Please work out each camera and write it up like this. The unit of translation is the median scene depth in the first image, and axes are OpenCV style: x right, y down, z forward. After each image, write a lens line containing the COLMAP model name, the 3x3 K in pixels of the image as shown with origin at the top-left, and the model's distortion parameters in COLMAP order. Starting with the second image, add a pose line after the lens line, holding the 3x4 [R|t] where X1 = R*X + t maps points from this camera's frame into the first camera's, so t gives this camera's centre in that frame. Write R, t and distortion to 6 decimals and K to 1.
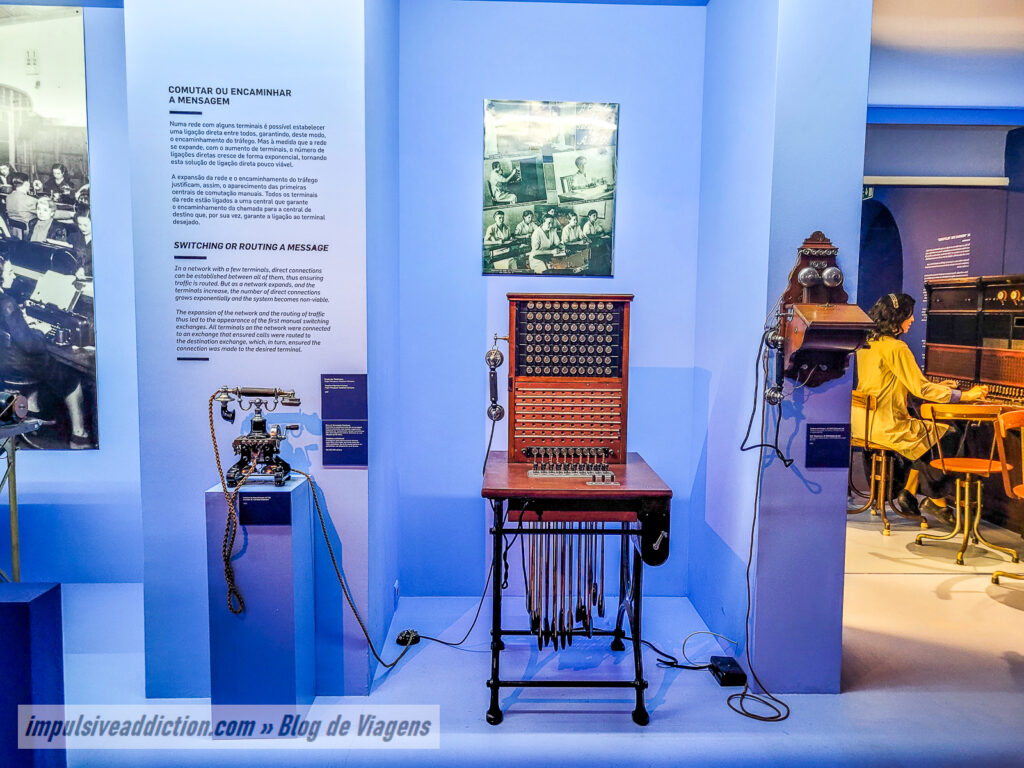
lens RADIAL K [[777.7, 0, 504.4], [0, 777.7, 370.7], [0, 0, 1]] dist [0.005575, 0.001316]
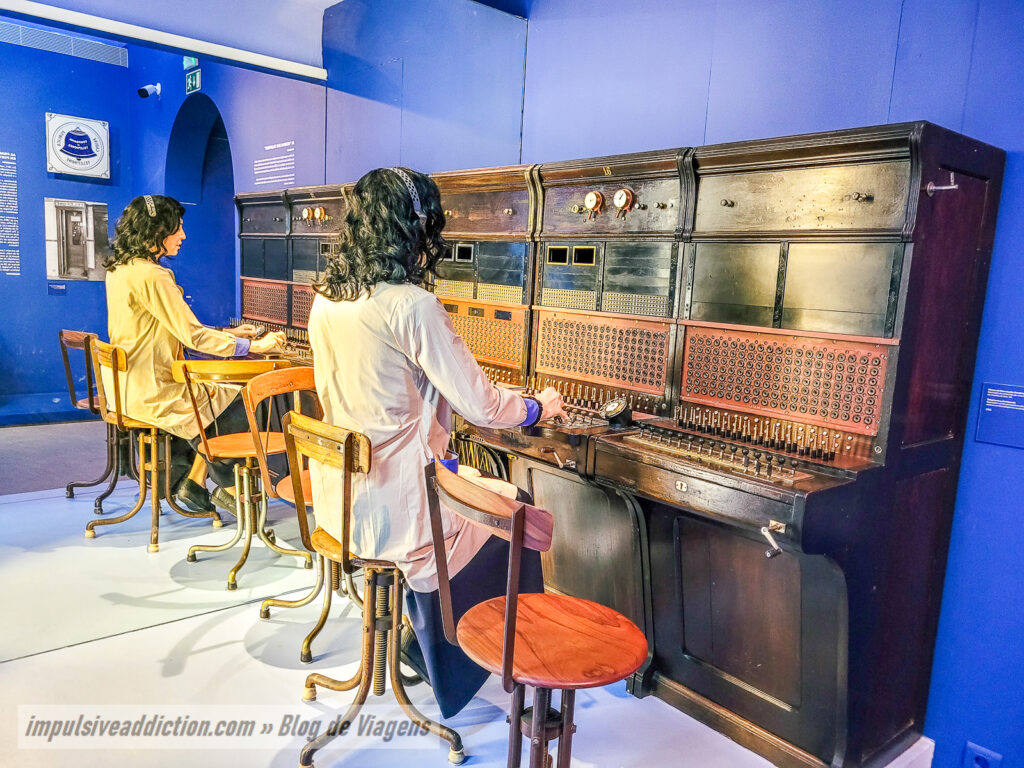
lens RADIAL K [[777.7, 0, 511.7], [0, 777.7, 386.3], [0, 0, 1]] dist [0.005575, 0.001316]
pose [[0.767532, -0.057583, 0.638418, 0.304610], [0.001205, 0.996085, 0.088395, 0.005868], [-0.641009, -0.067077, 0.764597, 0.284399]]
